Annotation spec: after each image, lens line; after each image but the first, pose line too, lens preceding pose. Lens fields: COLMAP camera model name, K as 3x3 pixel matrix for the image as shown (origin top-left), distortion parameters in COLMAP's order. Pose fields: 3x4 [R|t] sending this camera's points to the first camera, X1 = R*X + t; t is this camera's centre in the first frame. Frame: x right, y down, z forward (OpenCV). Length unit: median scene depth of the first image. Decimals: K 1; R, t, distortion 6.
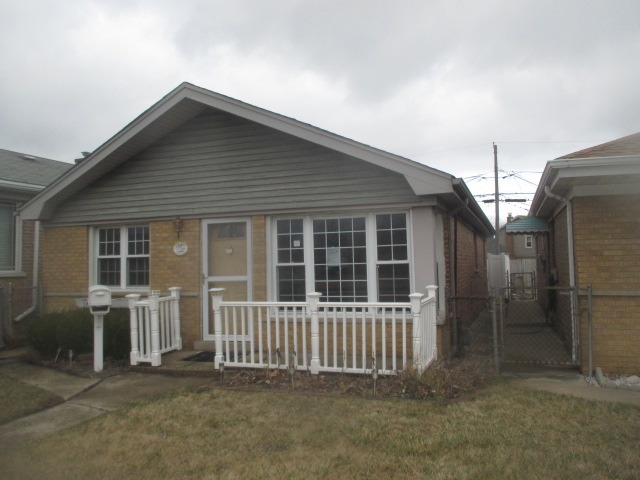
lens RADIAL K [[535.5, 0, 319.5], [0, 535.5, 227.1], [0, 0, 1]] dist [-0.009664, -0.007545]
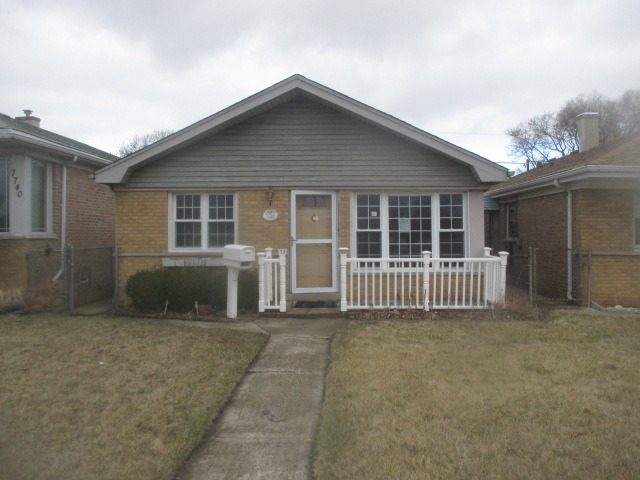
lens RADIAL K [[535.5, 0, 319.5], [0, 535.5, 227.1], [0, 0, 1]] dist [-0.009664, -0.007545]
pose [[0.945843, 0.022823, 0.323820, -0.569635], [-0.039931, 0.998130, 0.046285, 0.008424], [-0.322158, -0.056708, 0.944986, -0.145940]]
